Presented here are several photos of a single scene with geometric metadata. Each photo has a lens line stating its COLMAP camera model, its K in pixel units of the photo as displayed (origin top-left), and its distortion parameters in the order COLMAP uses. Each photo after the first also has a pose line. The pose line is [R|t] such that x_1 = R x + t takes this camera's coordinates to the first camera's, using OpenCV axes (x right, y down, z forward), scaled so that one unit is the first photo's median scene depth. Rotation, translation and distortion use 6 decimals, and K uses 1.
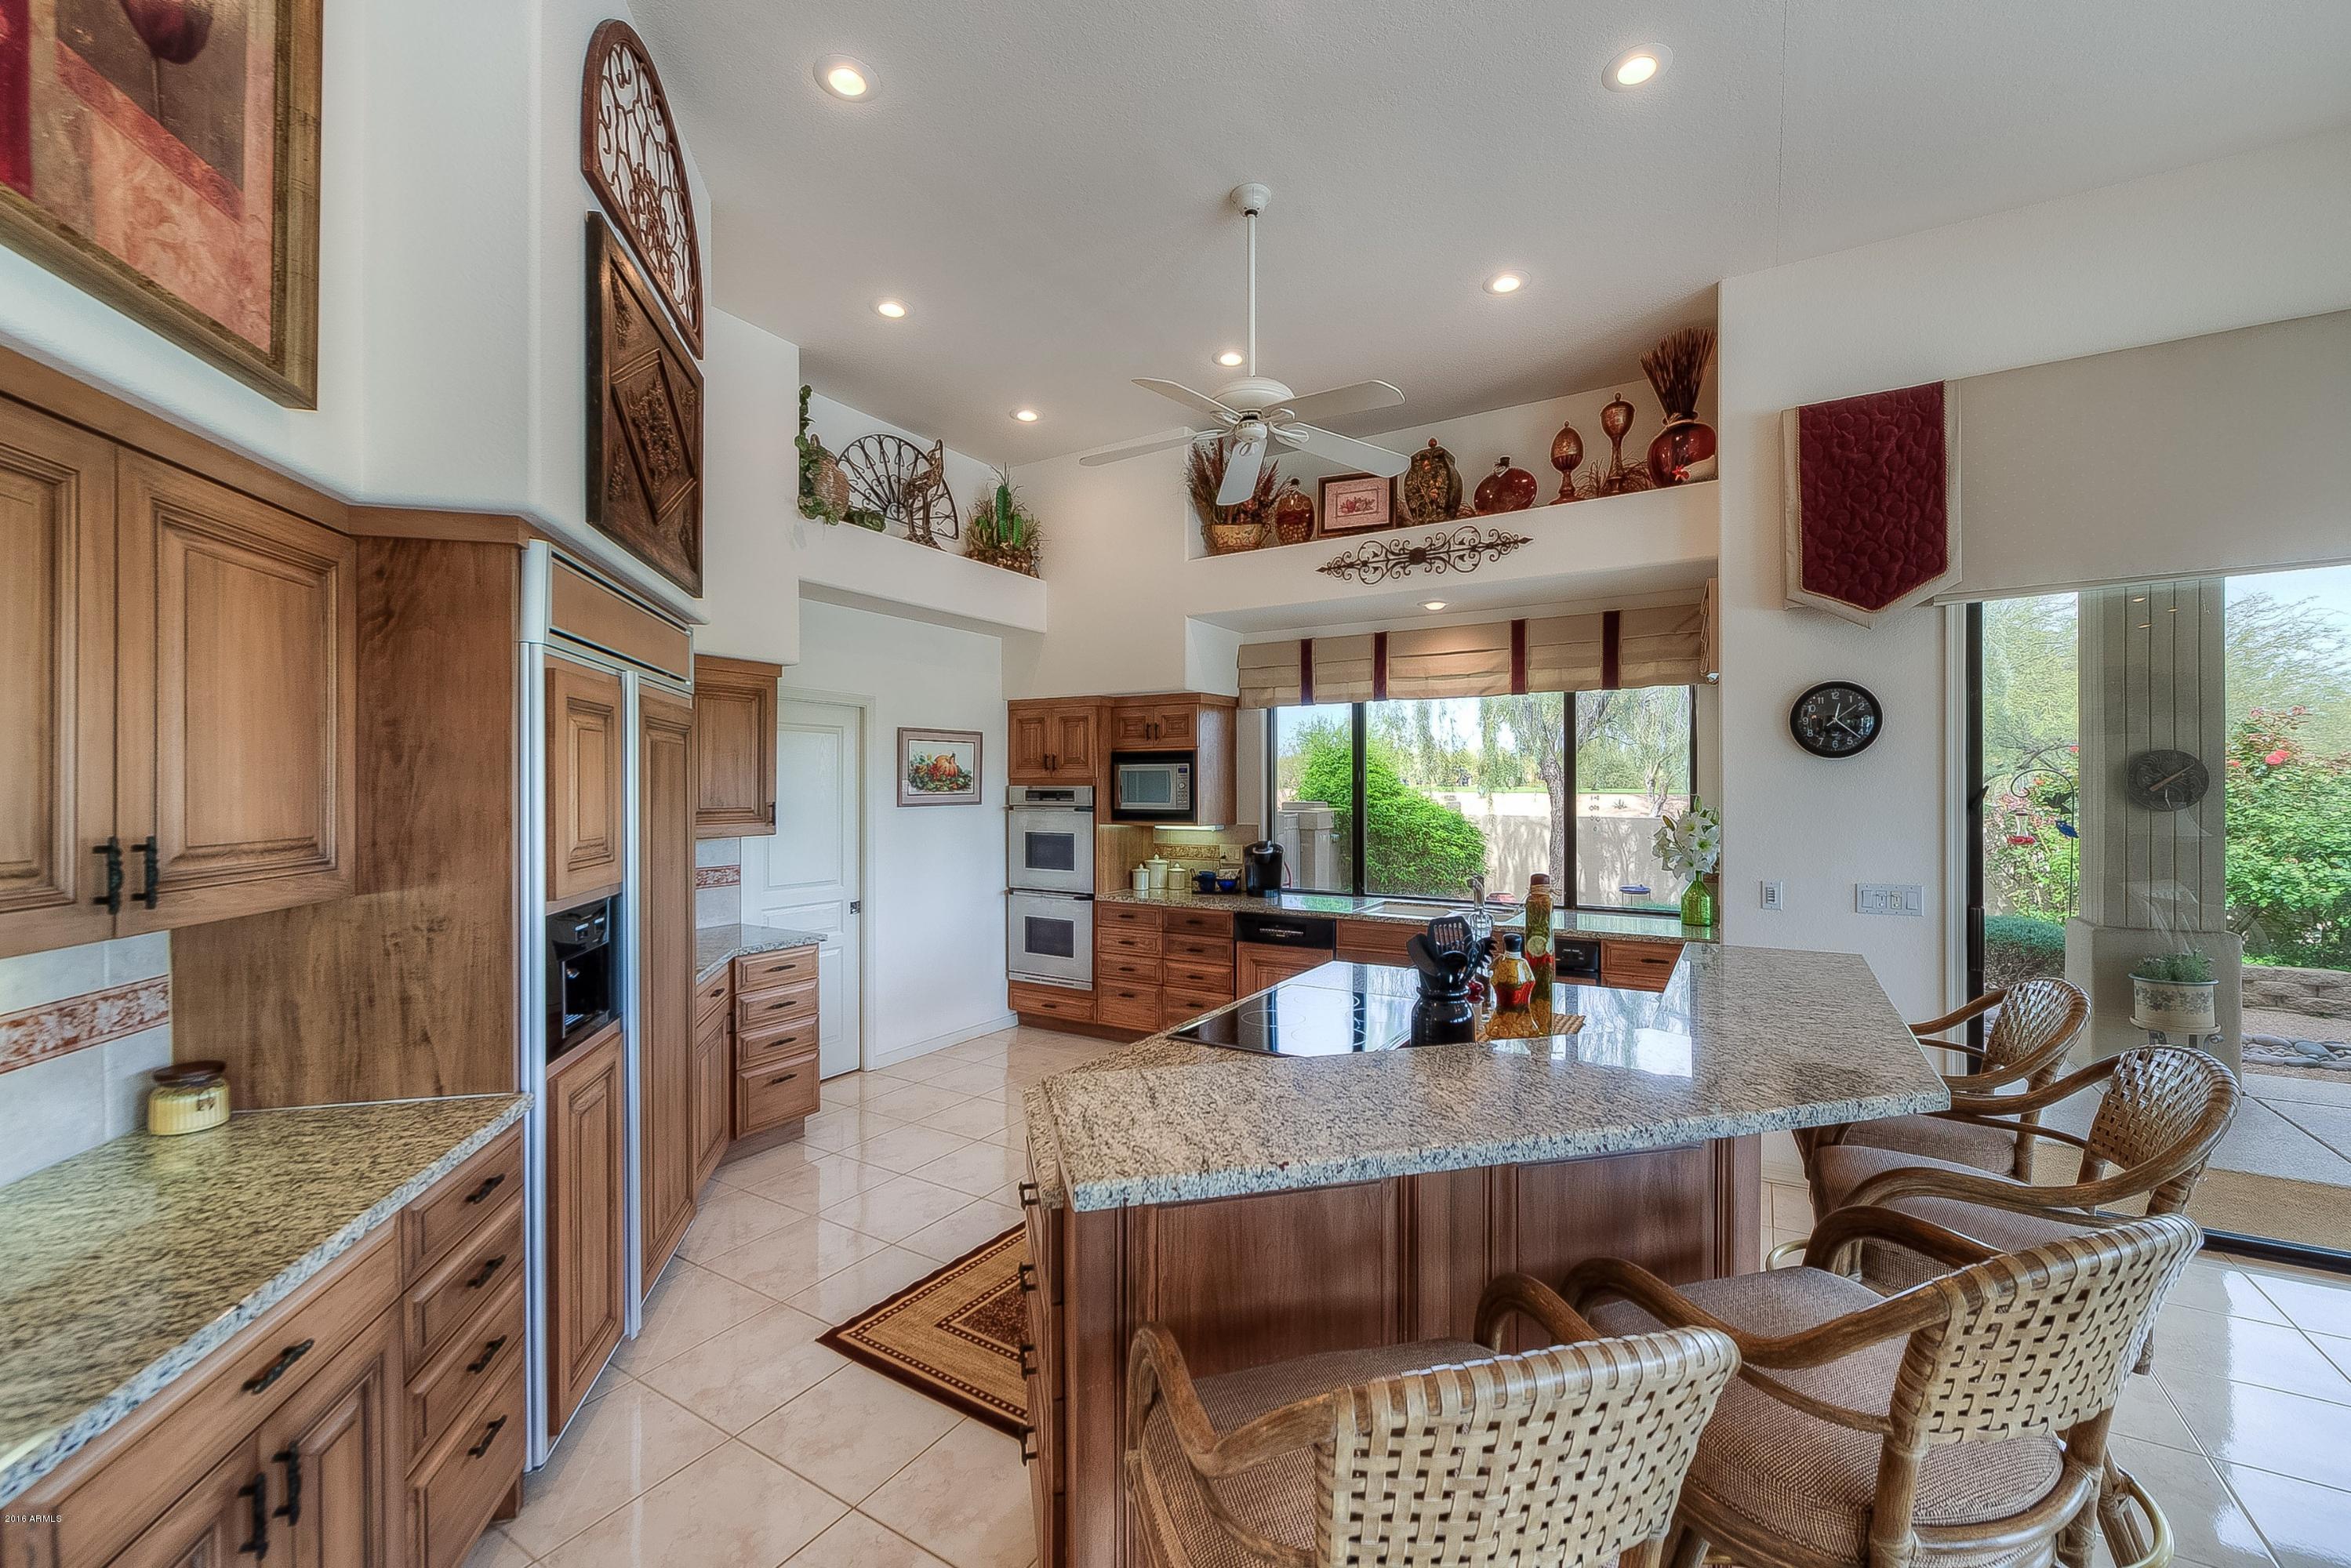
lens RADIAL K [[952.7, 0, 1184.2], [0, 952.7, 788.5], [0, 0, 1]] dist [-0.000786, -0.002322]
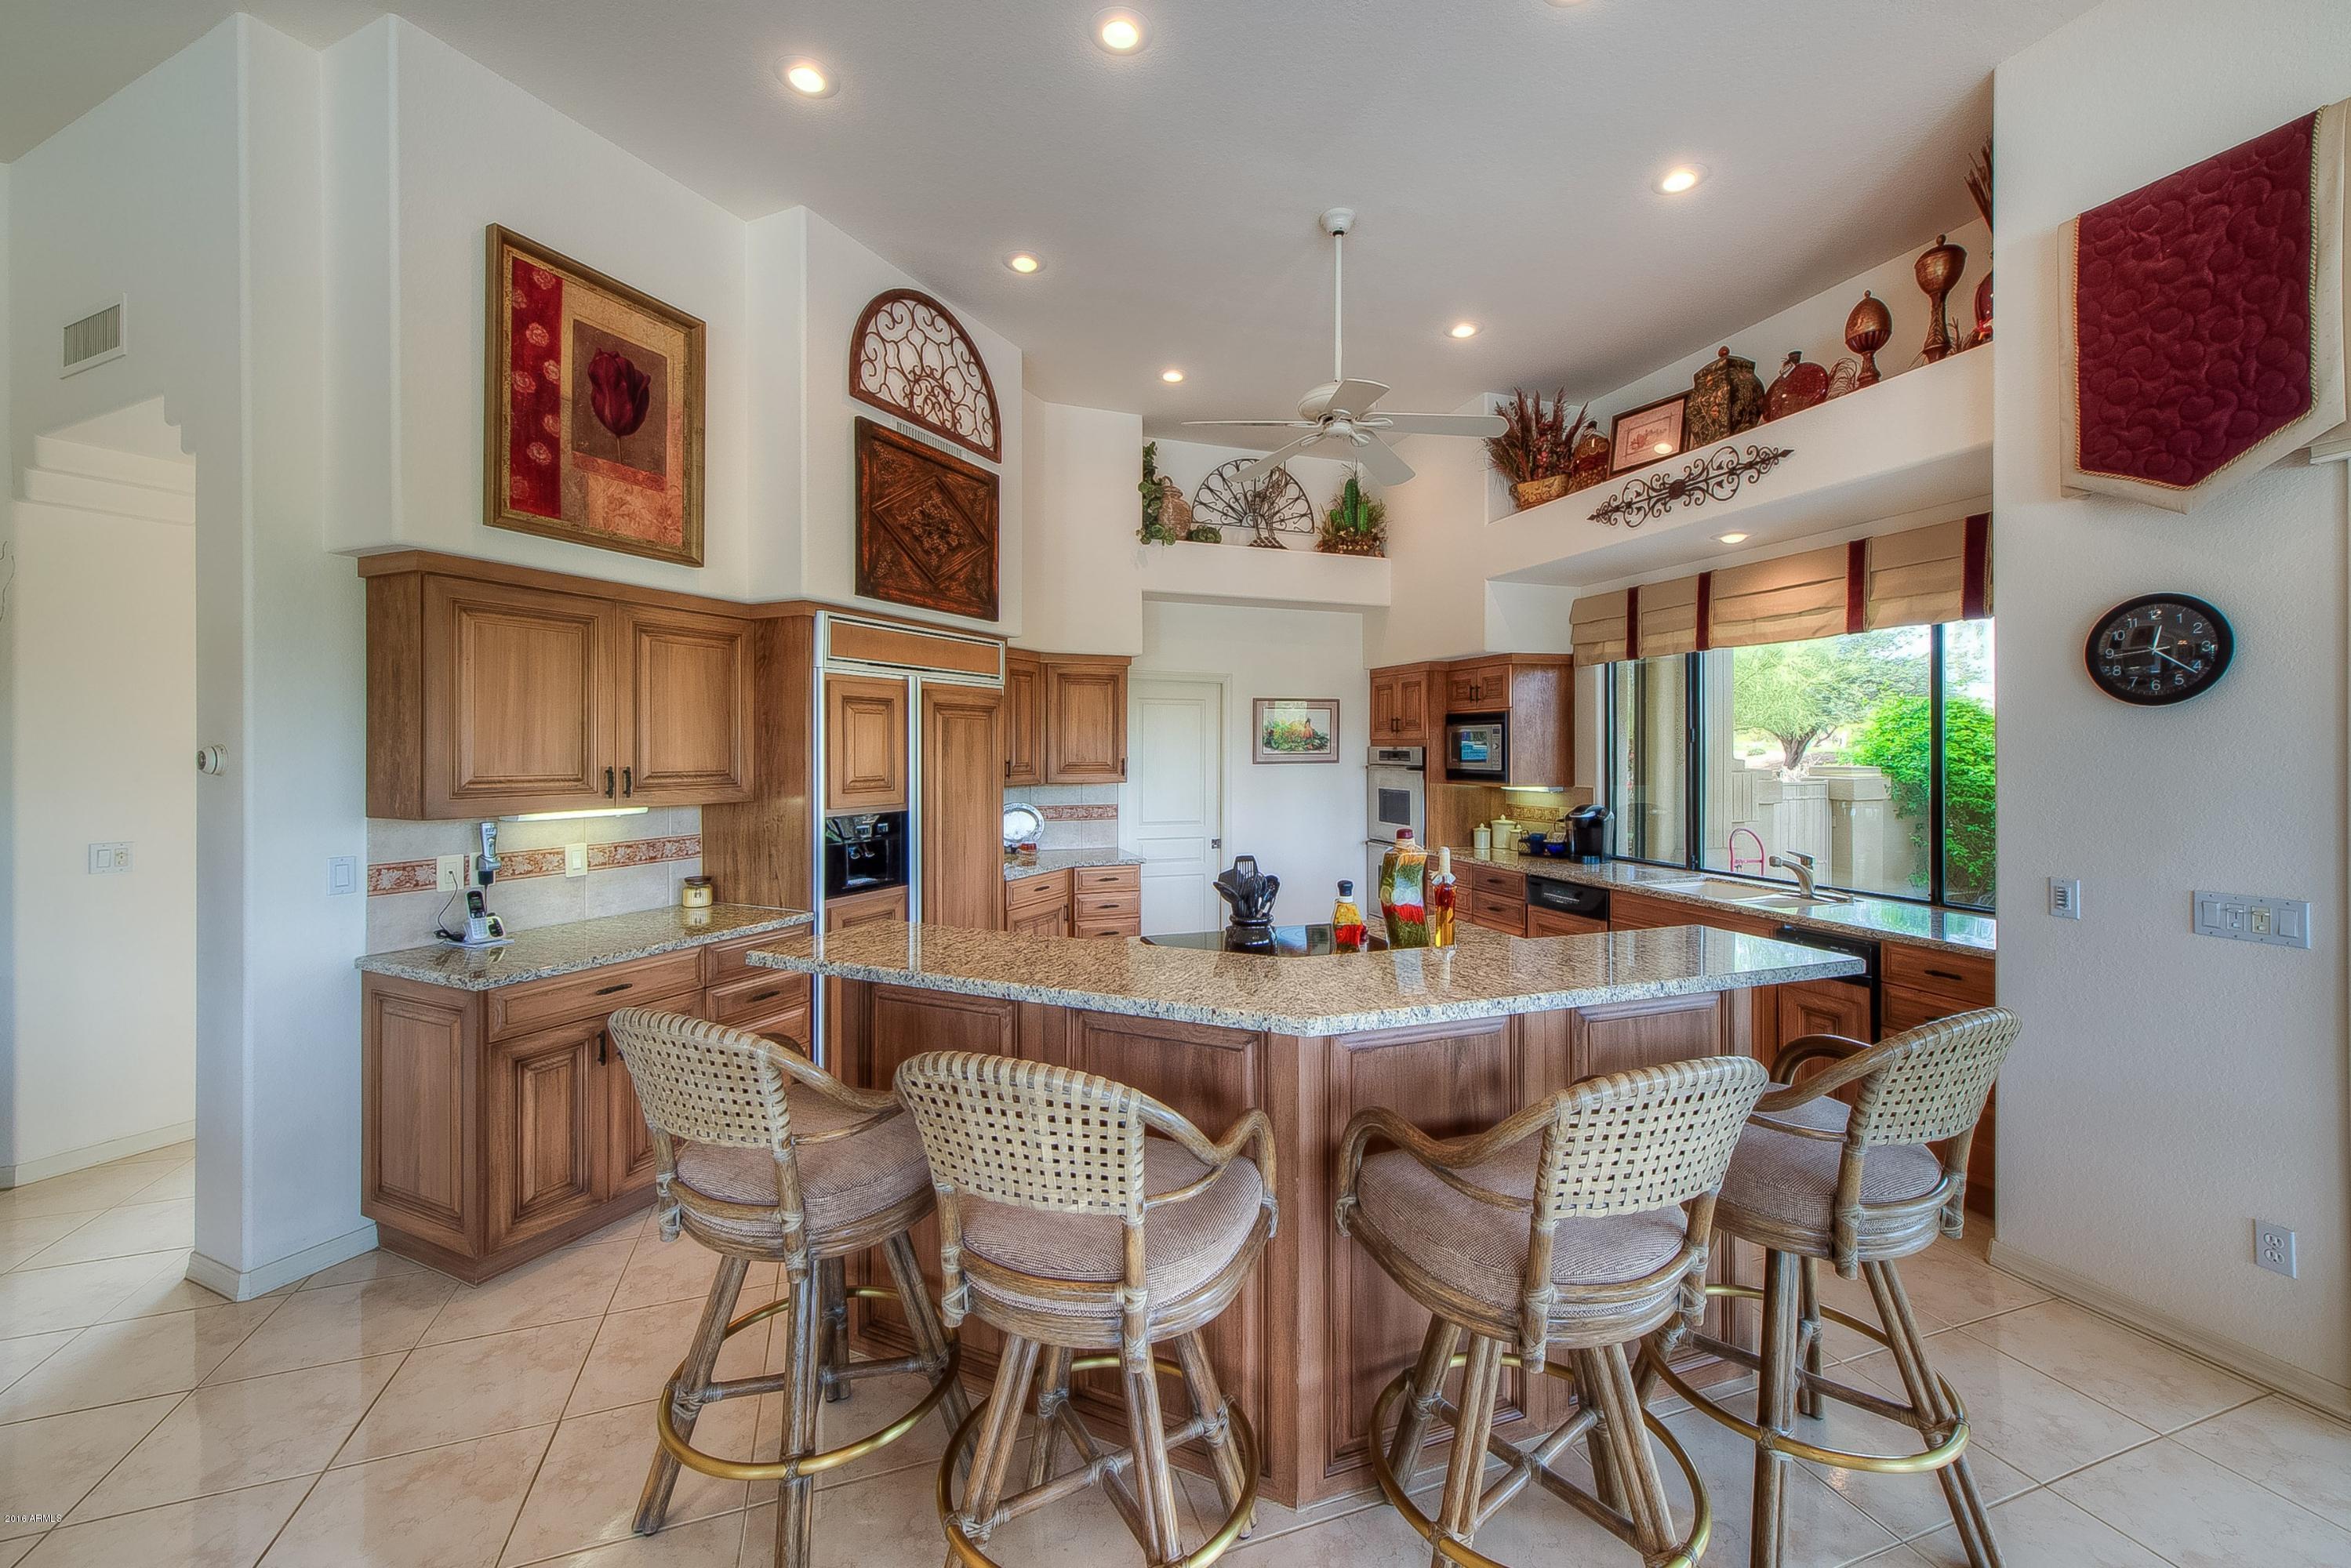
lens RADIAL K [[925.7, 0, 1161.9], [0, 925.7, 751.7], [0, 0, 1]] dist [0.004341, -0.001819]
pose [[0.773115, 0.003444, -0.634256, 0.441602], [-0.002521, 0.999994, 0.002357, 0.001611], [0.634261, -0.000223, 0.773119, 0.020262]]
